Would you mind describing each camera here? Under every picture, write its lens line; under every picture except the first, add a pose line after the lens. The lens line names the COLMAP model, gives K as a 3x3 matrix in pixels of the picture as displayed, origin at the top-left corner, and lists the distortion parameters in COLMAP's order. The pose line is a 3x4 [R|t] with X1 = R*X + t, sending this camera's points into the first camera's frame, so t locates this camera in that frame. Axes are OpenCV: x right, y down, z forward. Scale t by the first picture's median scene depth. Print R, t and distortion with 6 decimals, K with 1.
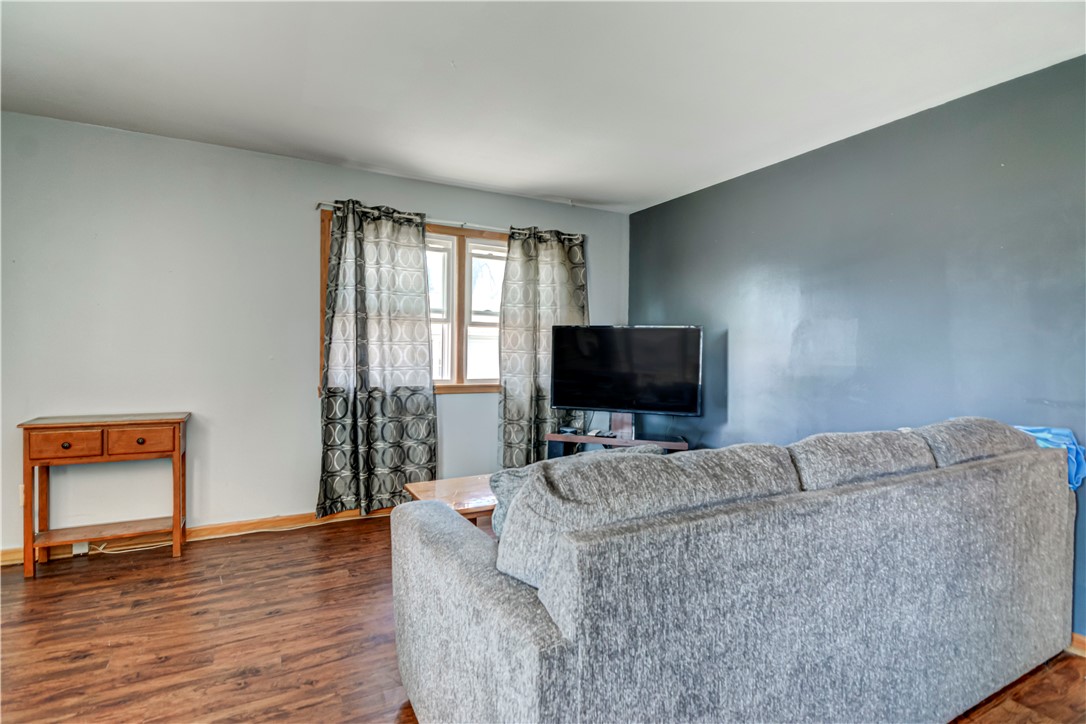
lens RADIAL K [[526.9, 0, 544.4], [0, 526.9, 354.1], [0, 0, 1]] dist [-0.001400, -0.000167]
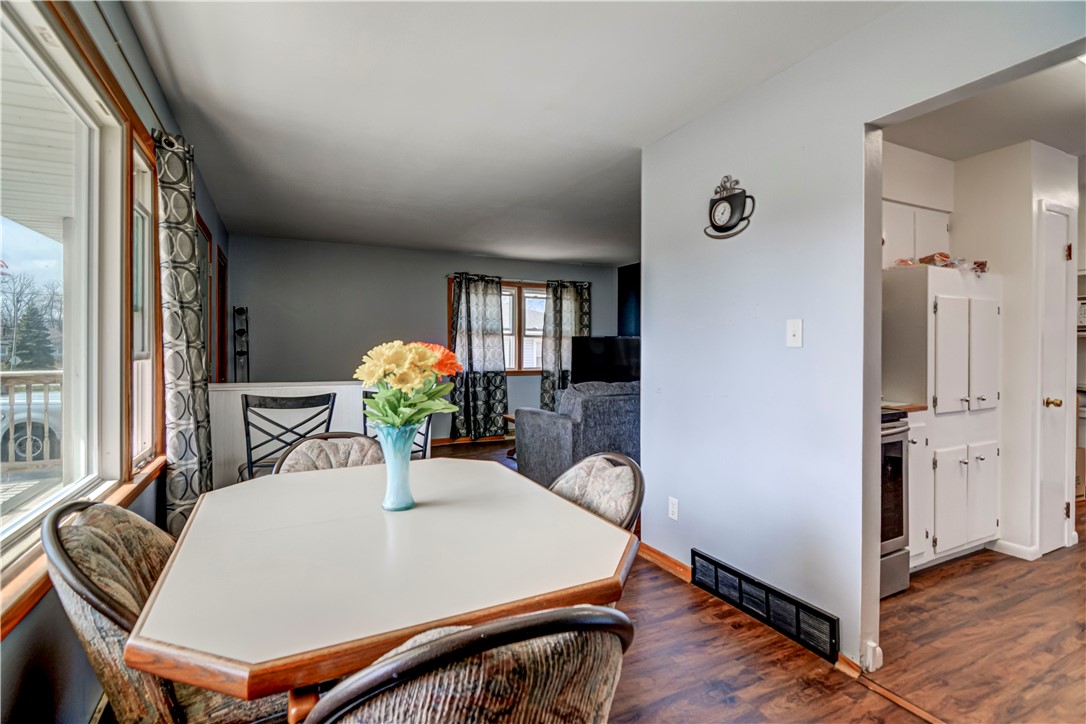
lens RADIAL K [[526.9, 0, 544.4], [0, 526.9, 354.1], [0, 0, 1]] dist [-0.001400, -0.000167]
pose [[0.999586, -0.007775, -0.027692, -0.027493], [0.007789, 0.999970, 0.000380, 0.002518], [0.027688, -0.000596, 0.999616, -0.802139]]
